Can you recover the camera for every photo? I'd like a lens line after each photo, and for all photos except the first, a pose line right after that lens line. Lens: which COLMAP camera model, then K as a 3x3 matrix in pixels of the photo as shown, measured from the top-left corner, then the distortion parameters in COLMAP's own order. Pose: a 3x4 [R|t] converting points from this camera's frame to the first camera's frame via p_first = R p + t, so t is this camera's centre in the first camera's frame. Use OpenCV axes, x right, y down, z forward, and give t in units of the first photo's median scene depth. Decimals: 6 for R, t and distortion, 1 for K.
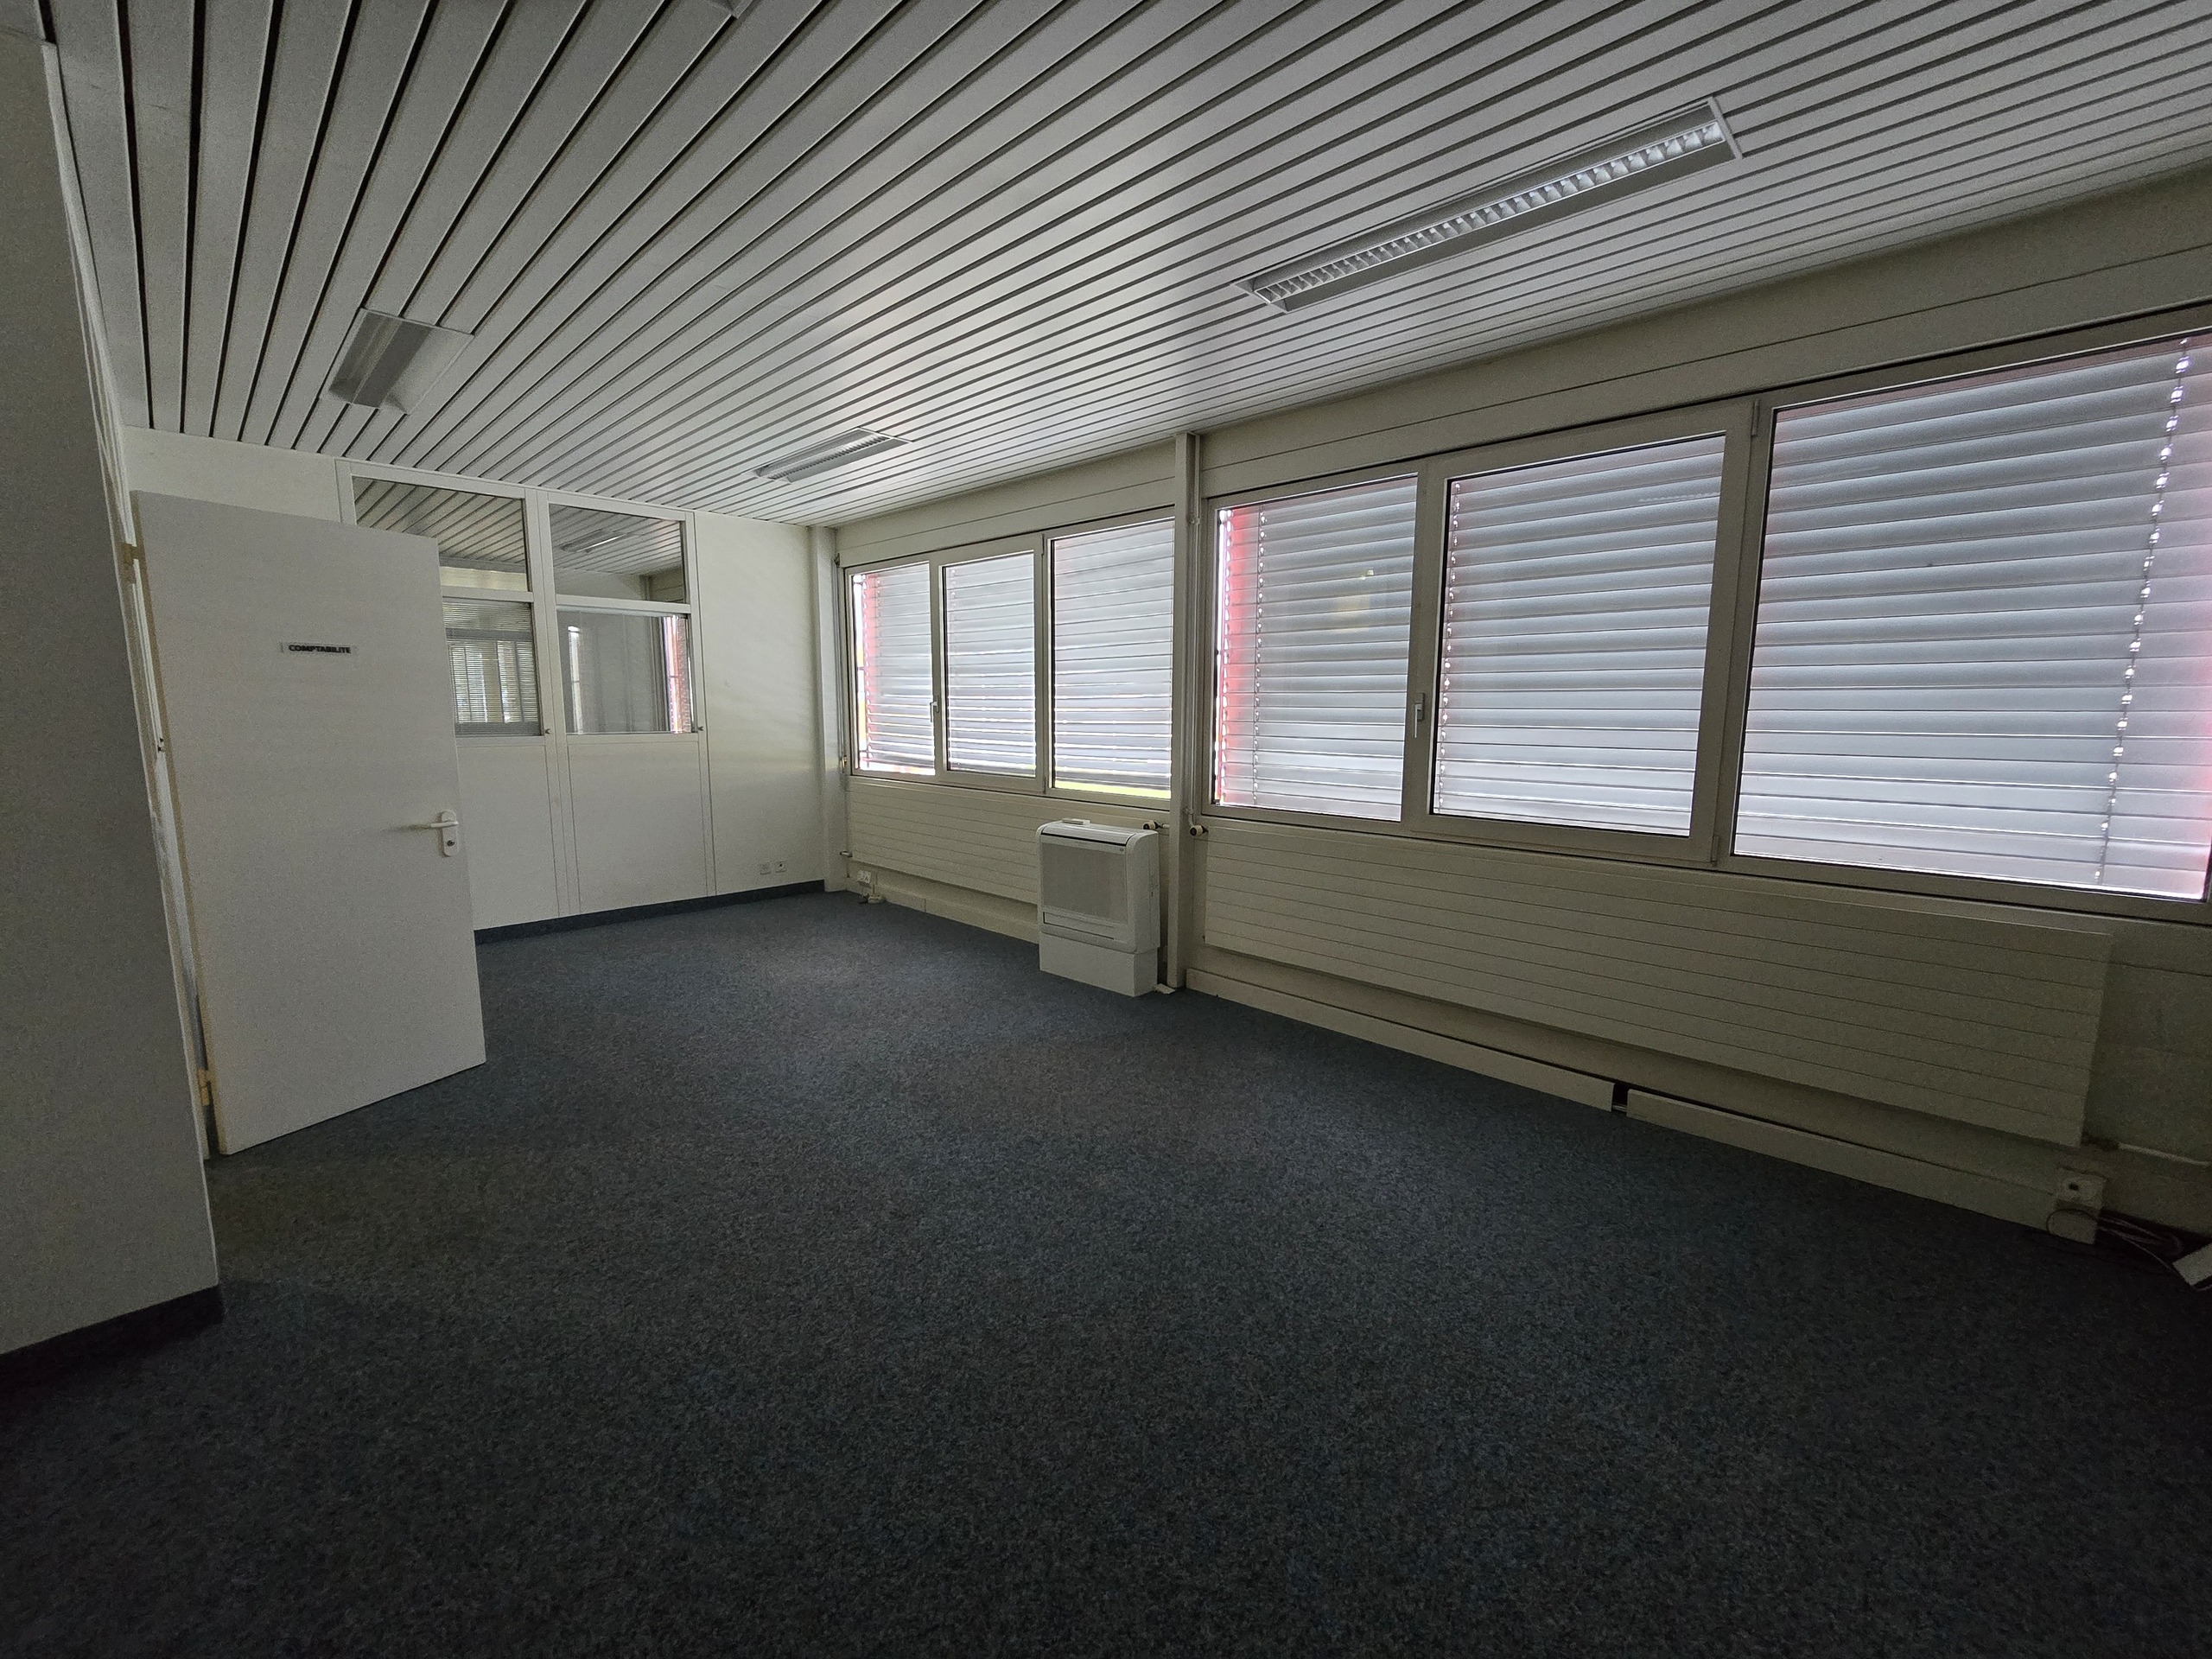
lens RADIAL K [[973.5, 0, 1069.4], [0, 973.5, 817.3], [0, 0, 1]] dist [0.000537, -0.000526]
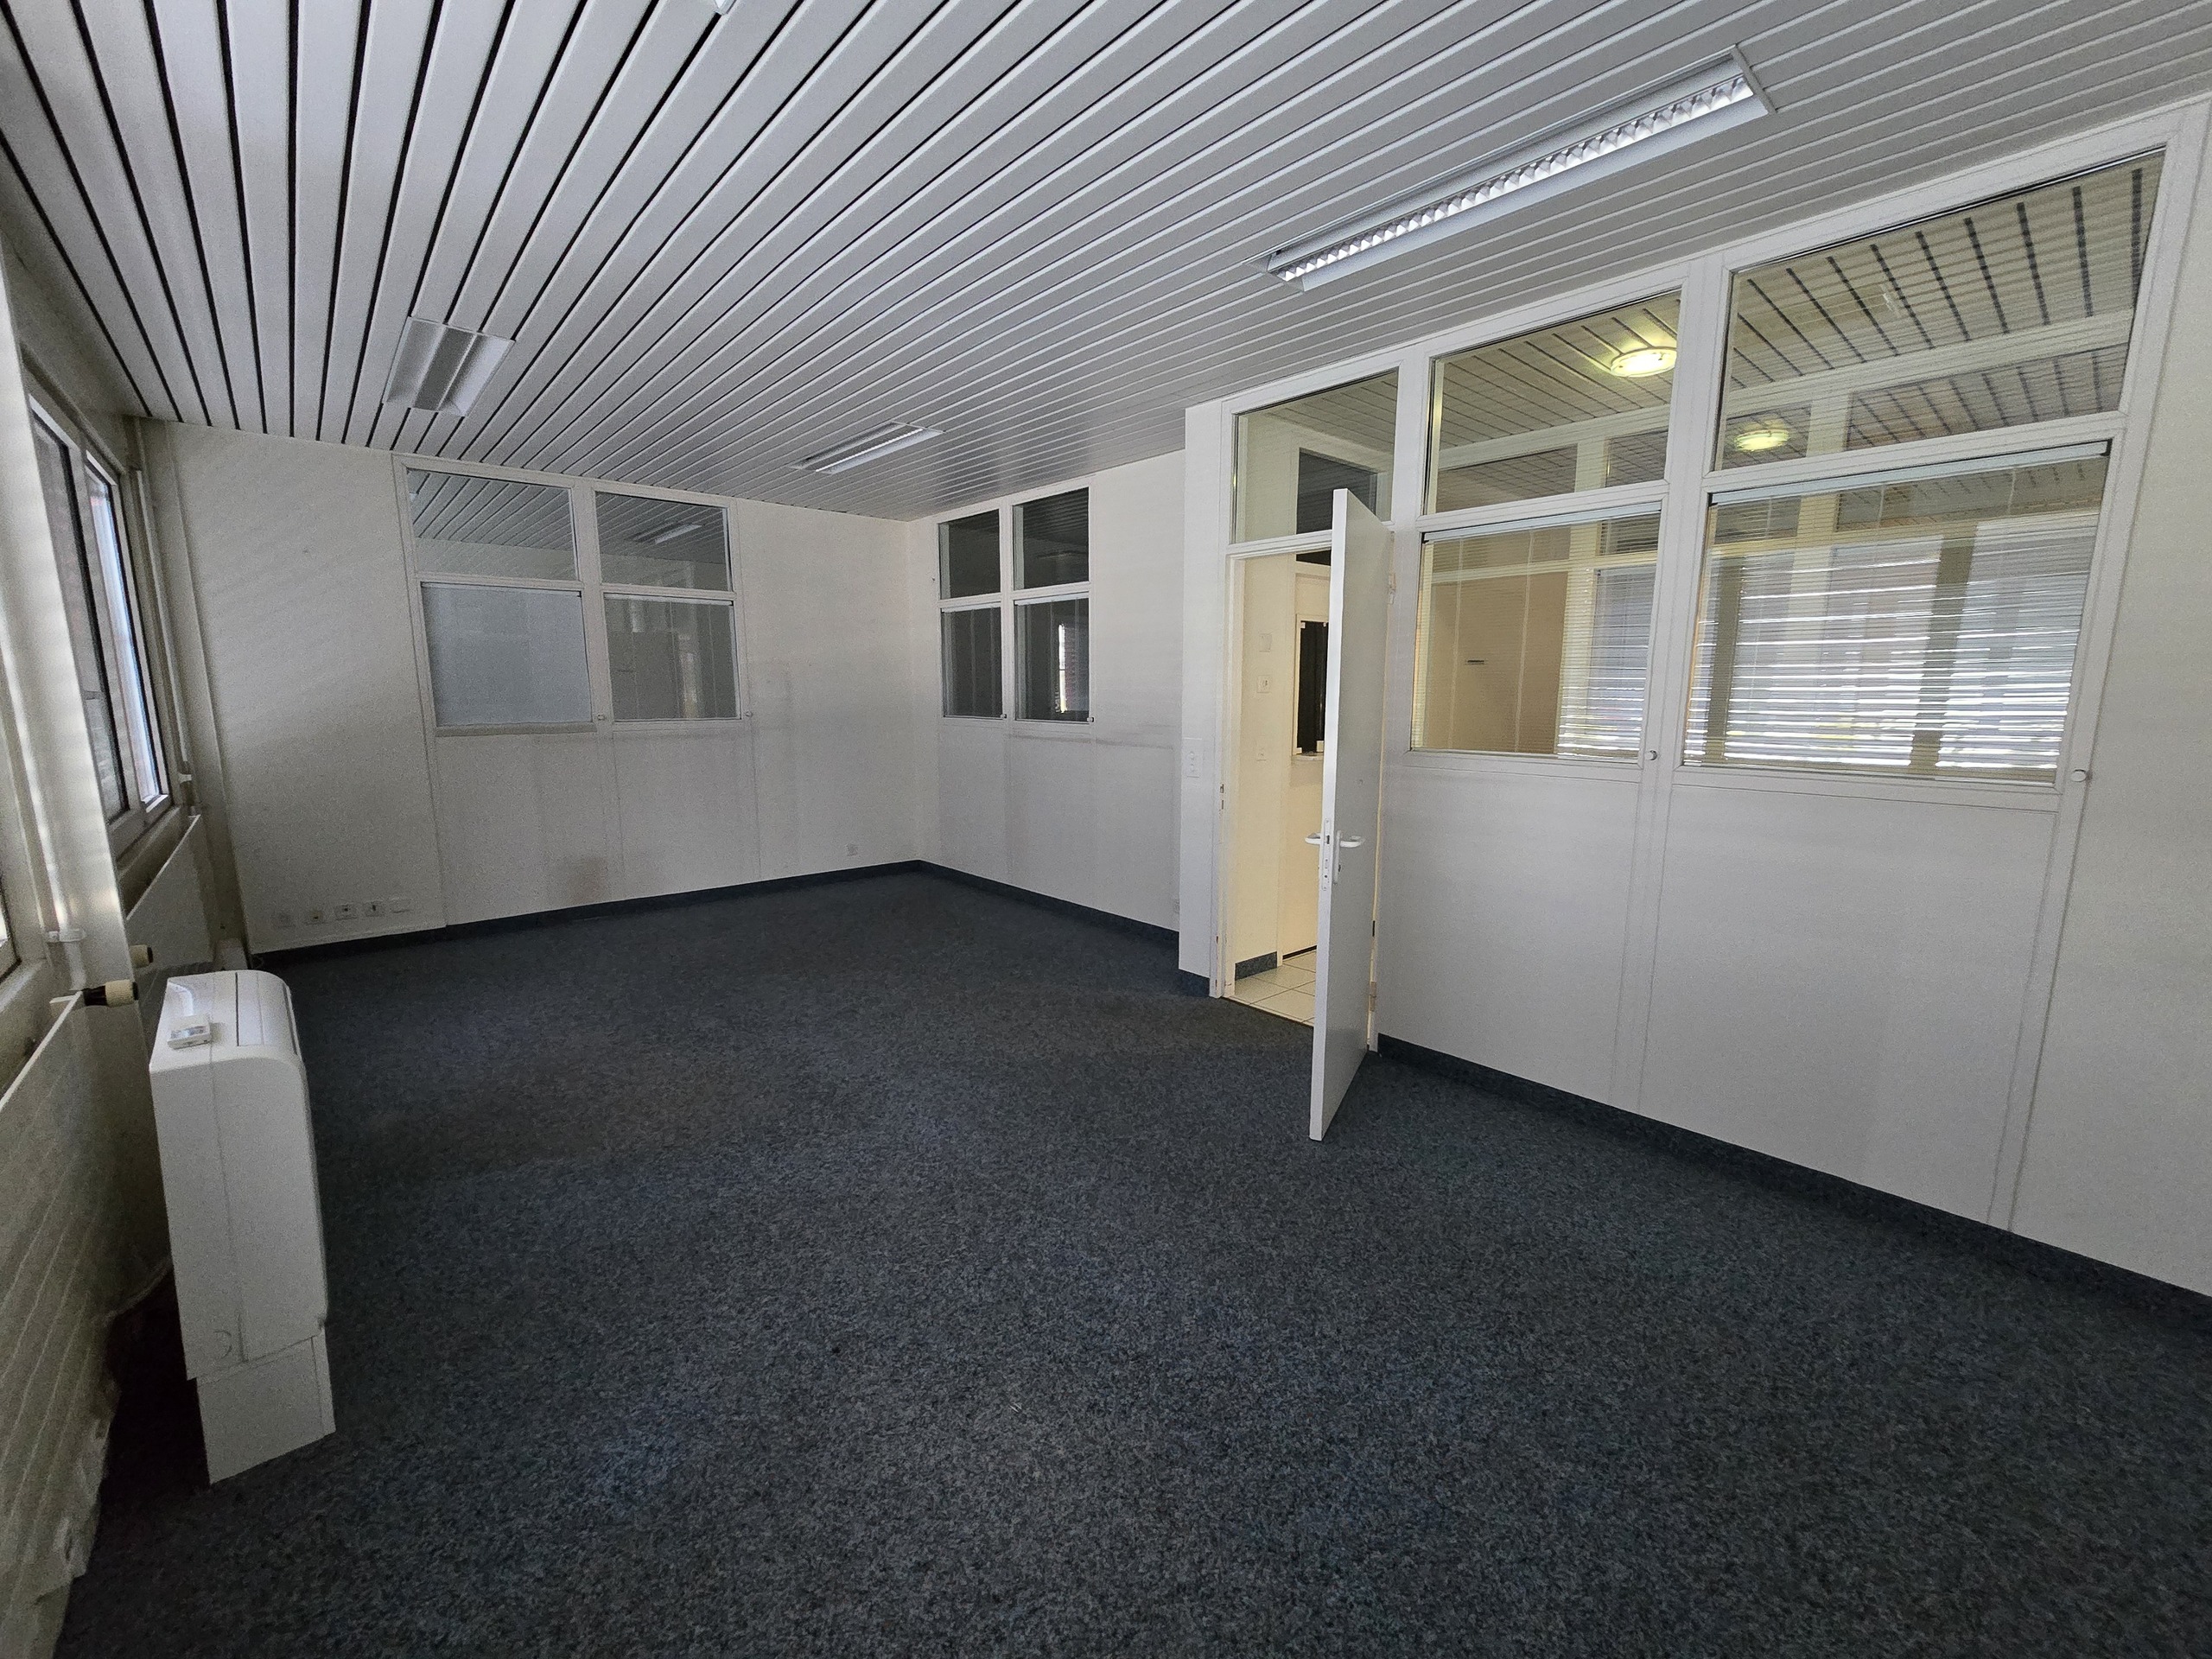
lens RADIAL K [[904.8, 0, 1103.2], [0, 904.8, 837.4], [0, 0, 1]] dist [0.001444, -0.000046]
pose [[-0.999898, 0.000826, 0.014255, -0.529195], [0.004862, 0.958362, 0.285514, -0.260402], [-0.013425, 0.285555, -0.958268, 2.034645]]
